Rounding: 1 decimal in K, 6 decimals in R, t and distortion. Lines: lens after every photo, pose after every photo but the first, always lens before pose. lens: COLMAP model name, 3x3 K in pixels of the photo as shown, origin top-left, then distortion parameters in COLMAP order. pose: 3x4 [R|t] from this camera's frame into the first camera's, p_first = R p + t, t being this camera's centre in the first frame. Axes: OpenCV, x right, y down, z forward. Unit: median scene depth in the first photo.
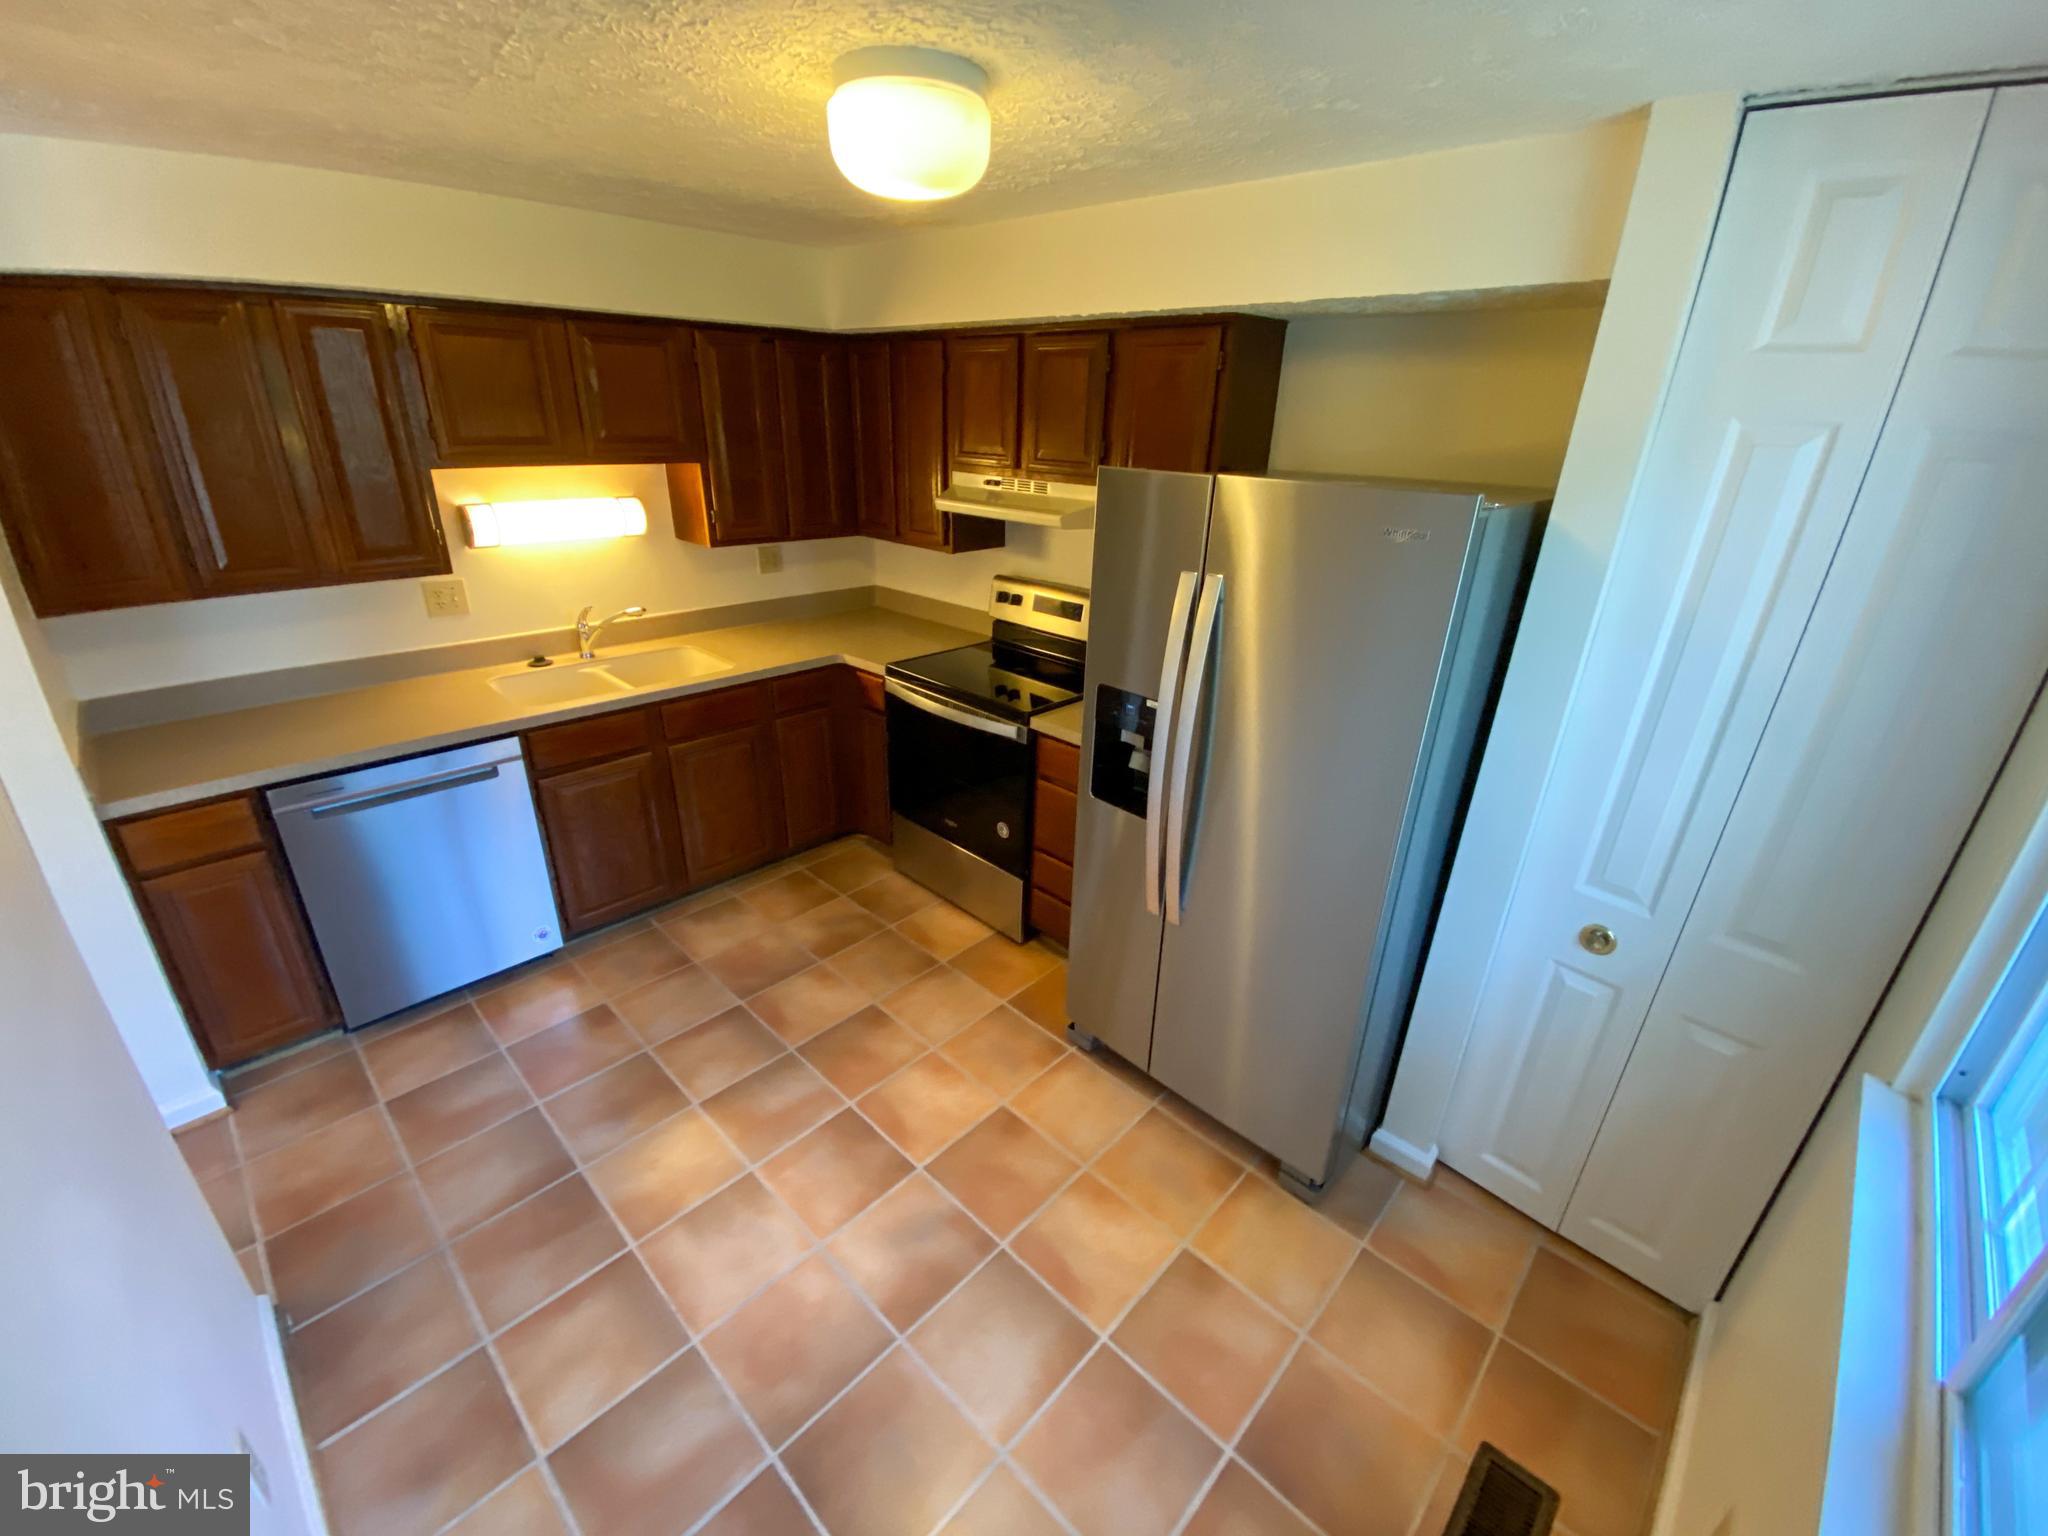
lens RADIAL K [[841.0, 0, 1029.5], [0, 841.0, 763.4], [0, 0, 1]] dist [0.039633, -0.036388]
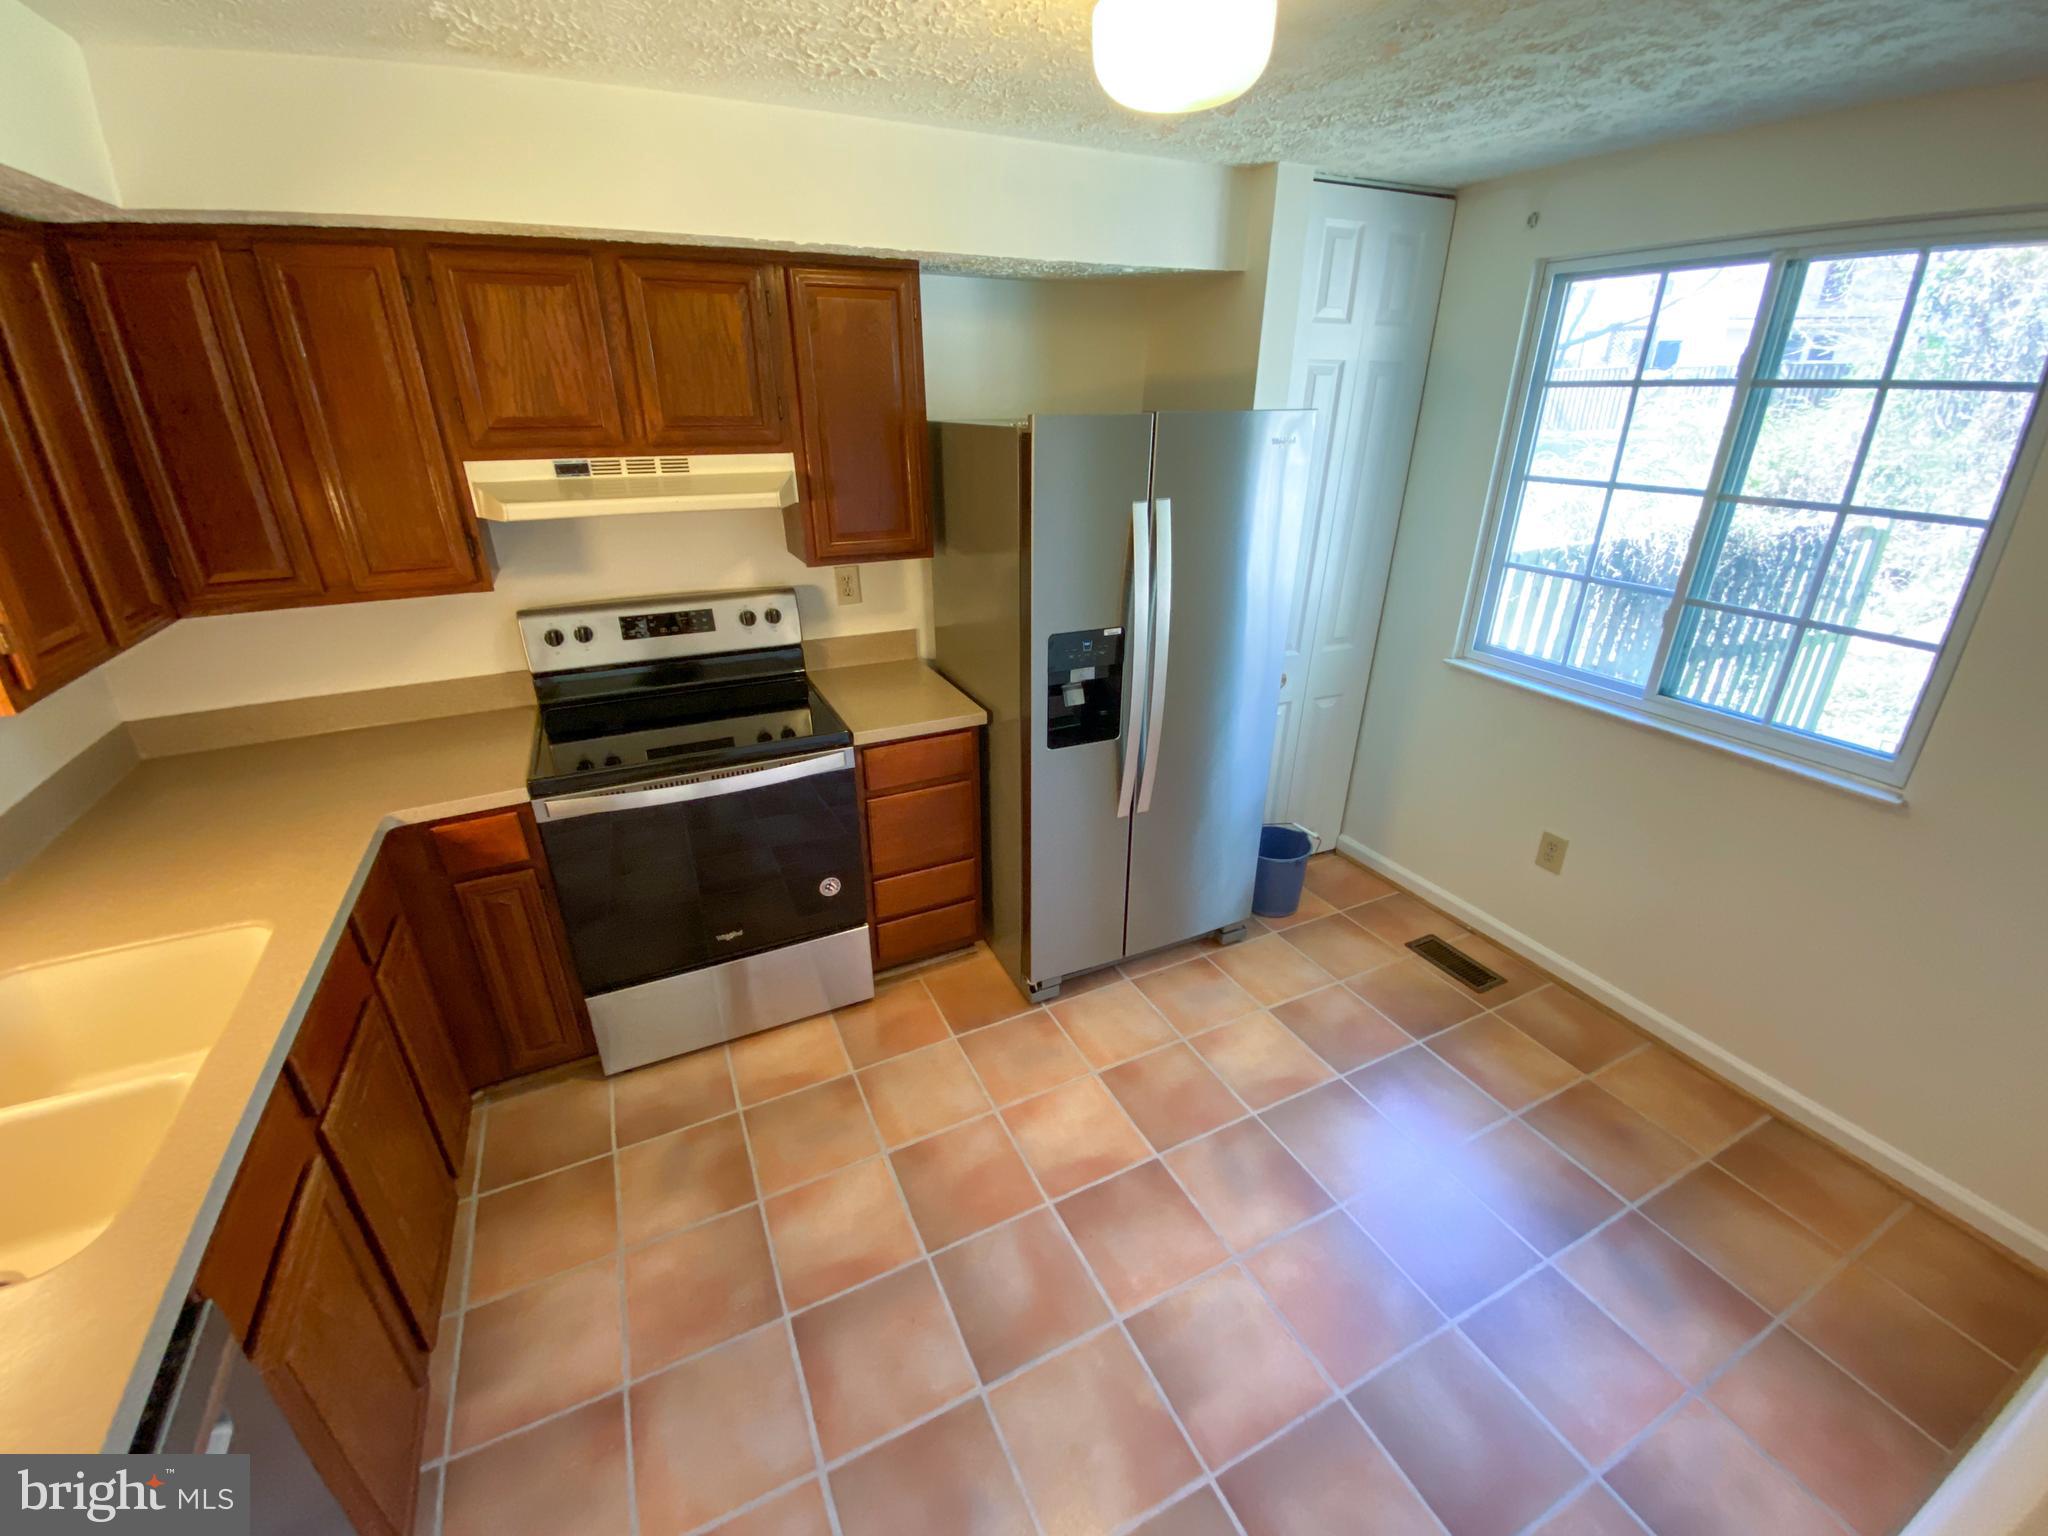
lens RADIAL K [[841.0, 0, 1029.5], [0, 841.0, 763.4], [0, 0, 1]] dist [0.039633, -0.036388]
pose [[0.335732, -0.396314, 0.854529, -0.663167], [0.371302, 0.889411, 0.266613, -0.184548], [-0.865690, 0.227778, 0.445756, 0.479699]]
